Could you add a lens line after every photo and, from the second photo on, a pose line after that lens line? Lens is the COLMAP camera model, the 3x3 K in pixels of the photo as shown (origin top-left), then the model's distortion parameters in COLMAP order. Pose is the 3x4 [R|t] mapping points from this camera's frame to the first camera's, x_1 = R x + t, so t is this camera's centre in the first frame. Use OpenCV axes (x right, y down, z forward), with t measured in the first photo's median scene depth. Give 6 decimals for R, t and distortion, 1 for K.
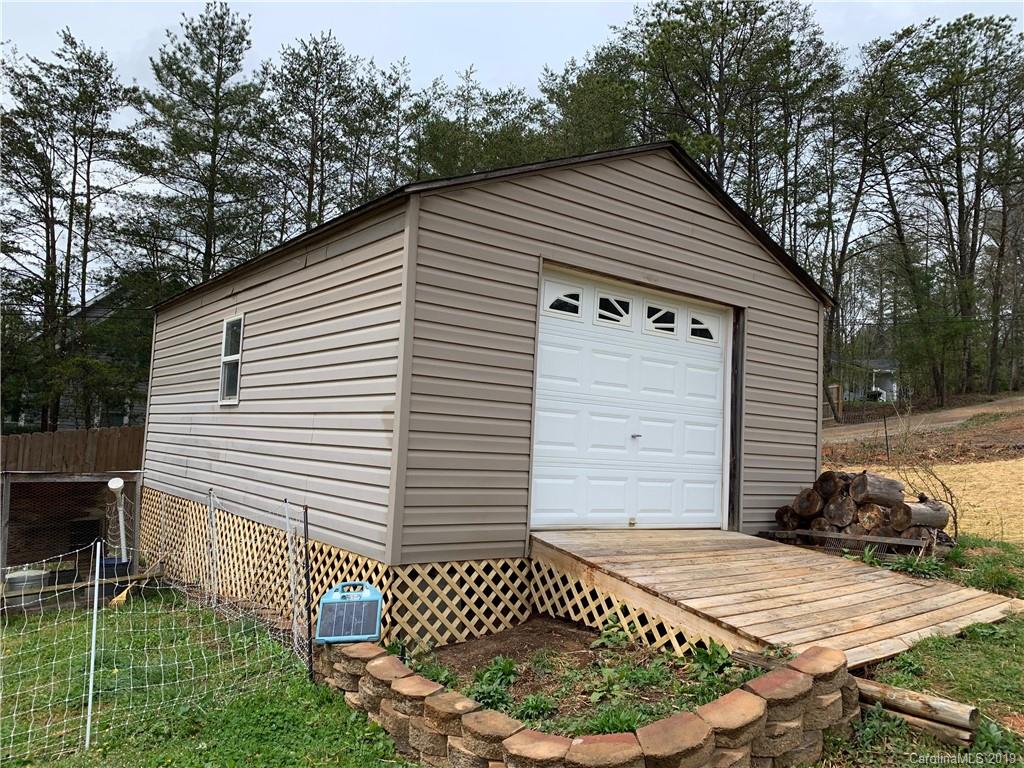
lens RADIAL K [[770.6, 0, 512.0], [0, 770.6, 377.6], [0, 0, 1]] dist [-0.001317, -0.001947]
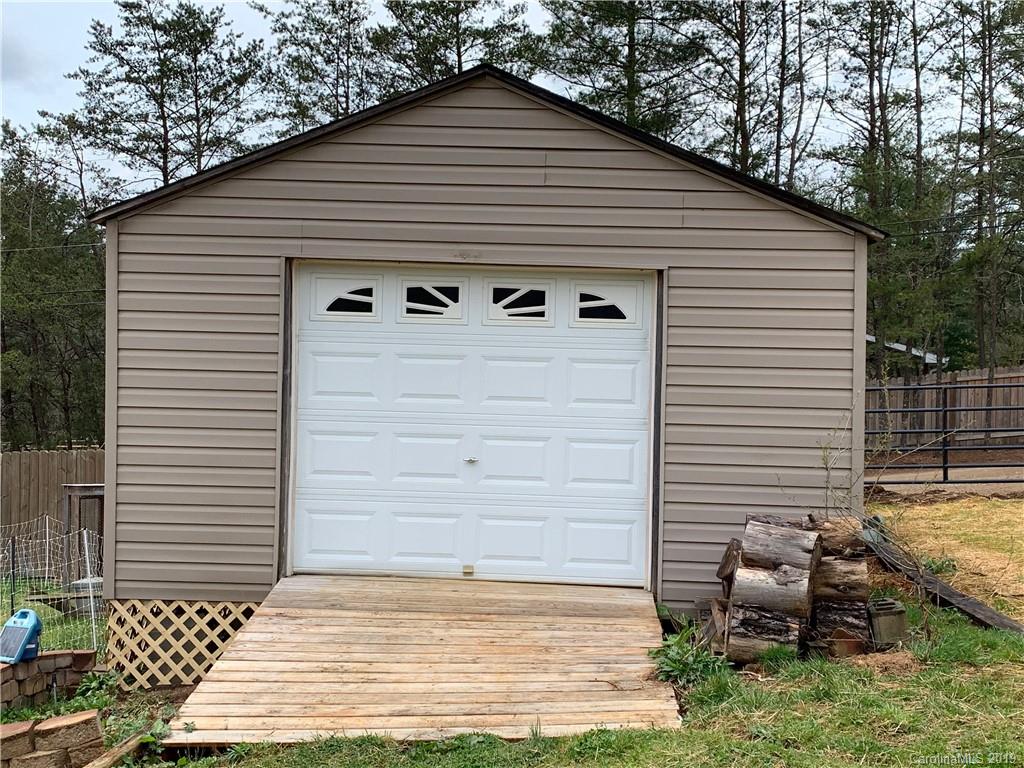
lens RADIAL K [[1237.4, 0, 512.9], [0, 1237.4, 387.1], [0, 0, 1]] dist [-0.000448, 0.000000]
pose [[0.796930, -0.025052, -0.603552, 0.945903], [0.069263, 0.996340, 0.050100, -0.057020], [0.600087, -0.081731, 0.795748, 0.045997]]
